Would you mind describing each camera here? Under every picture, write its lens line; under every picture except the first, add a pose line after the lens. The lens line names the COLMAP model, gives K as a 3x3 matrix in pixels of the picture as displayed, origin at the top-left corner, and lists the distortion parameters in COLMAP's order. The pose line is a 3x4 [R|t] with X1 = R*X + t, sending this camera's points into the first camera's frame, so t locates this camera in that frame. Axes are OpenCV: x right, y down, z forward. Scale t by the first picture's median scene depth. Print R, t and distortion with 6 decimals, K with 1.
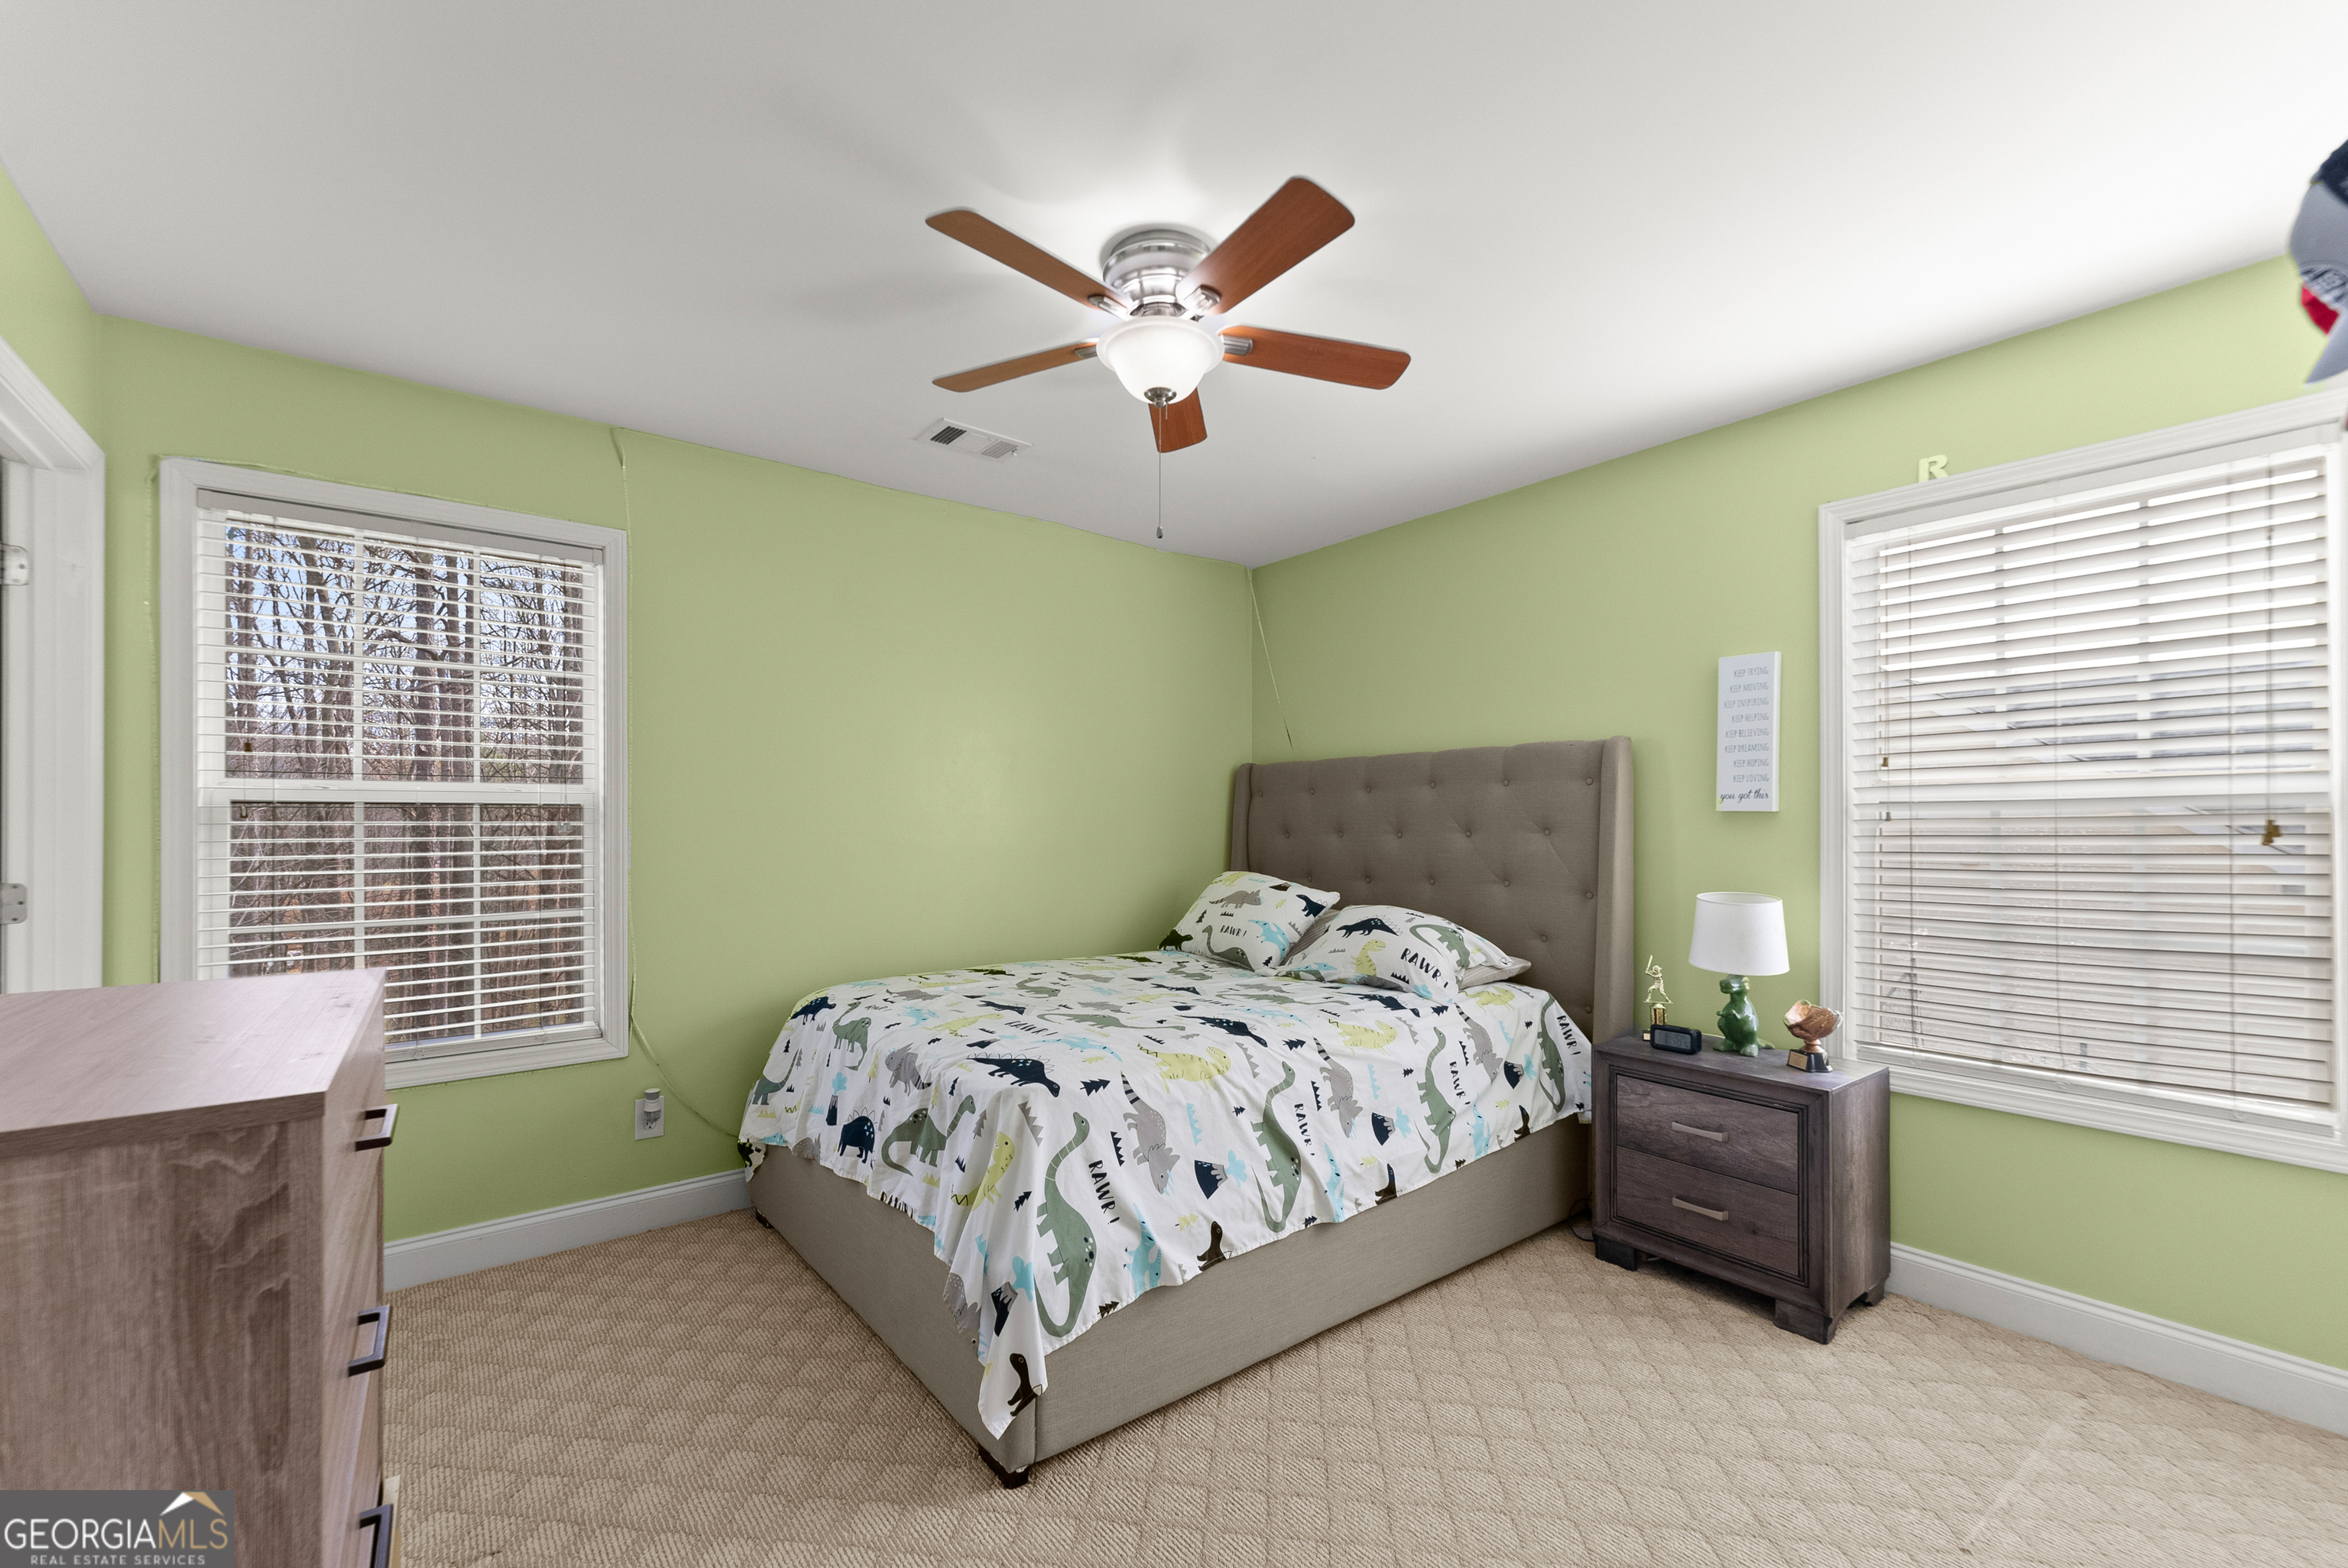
lens RADIAL K [[959.7, 0, 1167.1], [0, 959.7, 822.8], [0, 0, 1]] dist [0.000445, 0.000000]
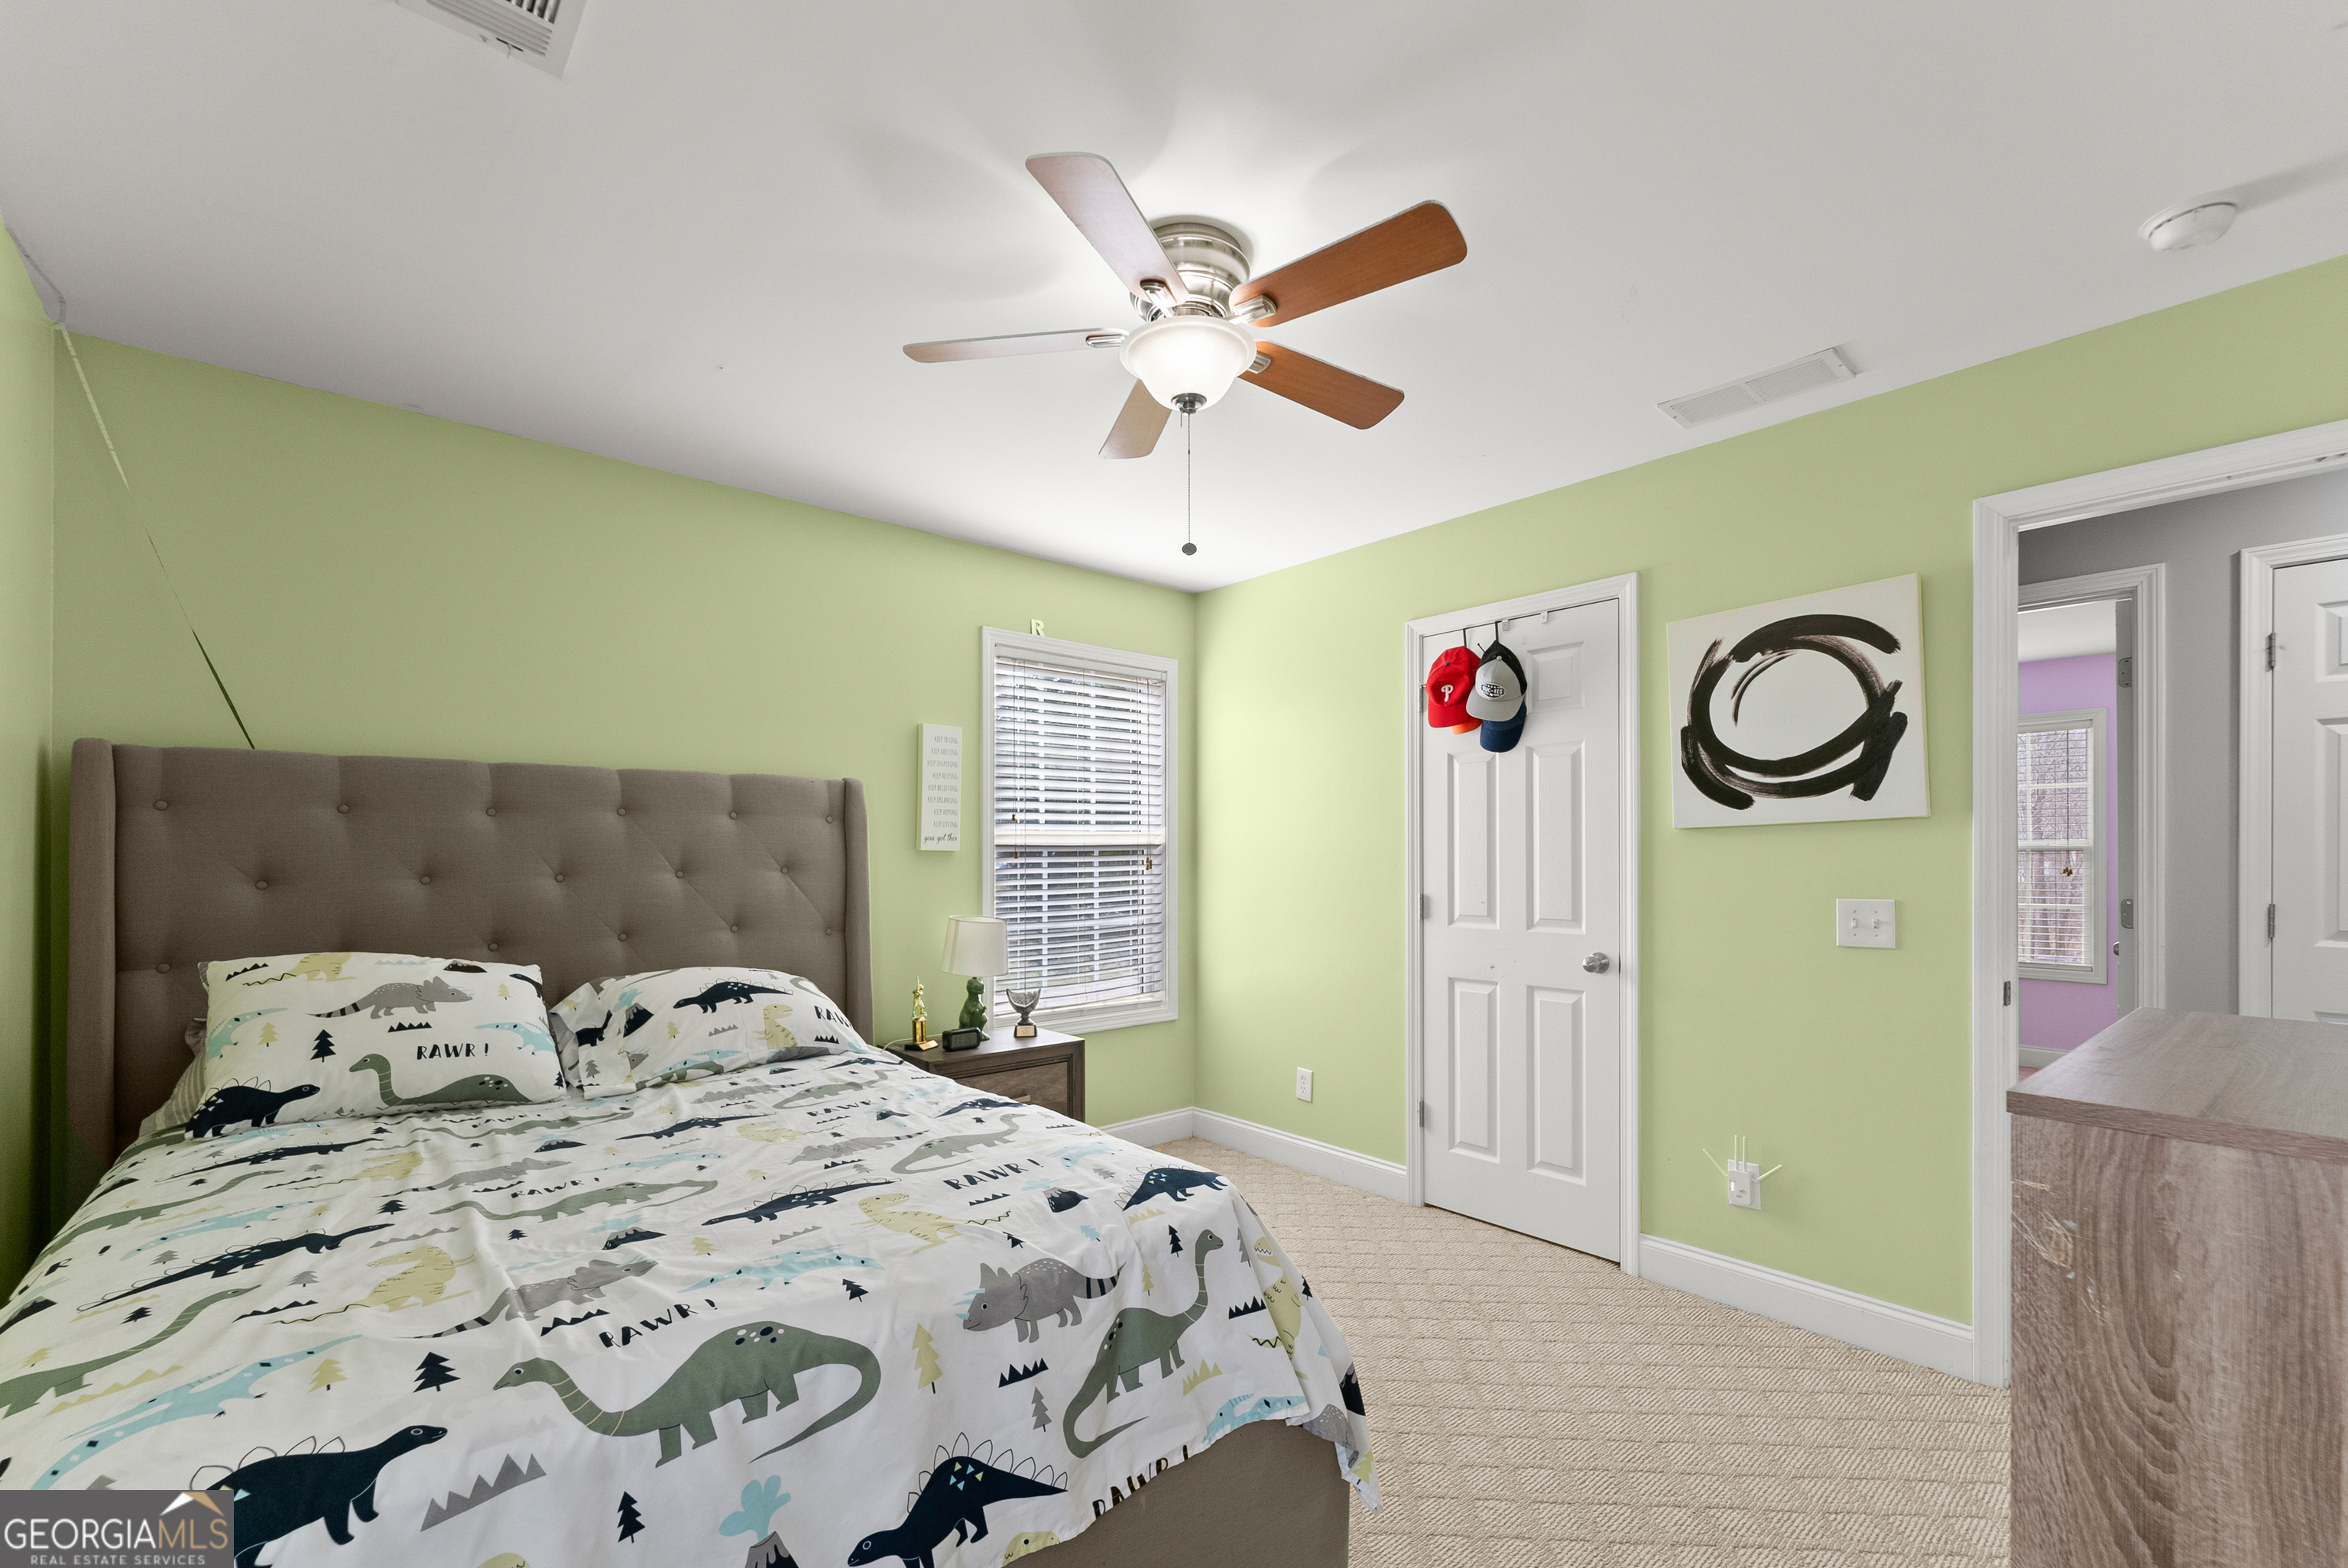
lens RADIAL K [[995.3, 0, 1172.0], [0, 995.3, 858.8], [0, 0, 1]] dist [-0.000150, 0.000035]
pose [[-0.056586, -0.000565, 0.998398, -0.699411], [0.002275, 0.999997, 0.000695, -0.001798], [-0.998395, 0.002310, -0.056584, 0.771005]]
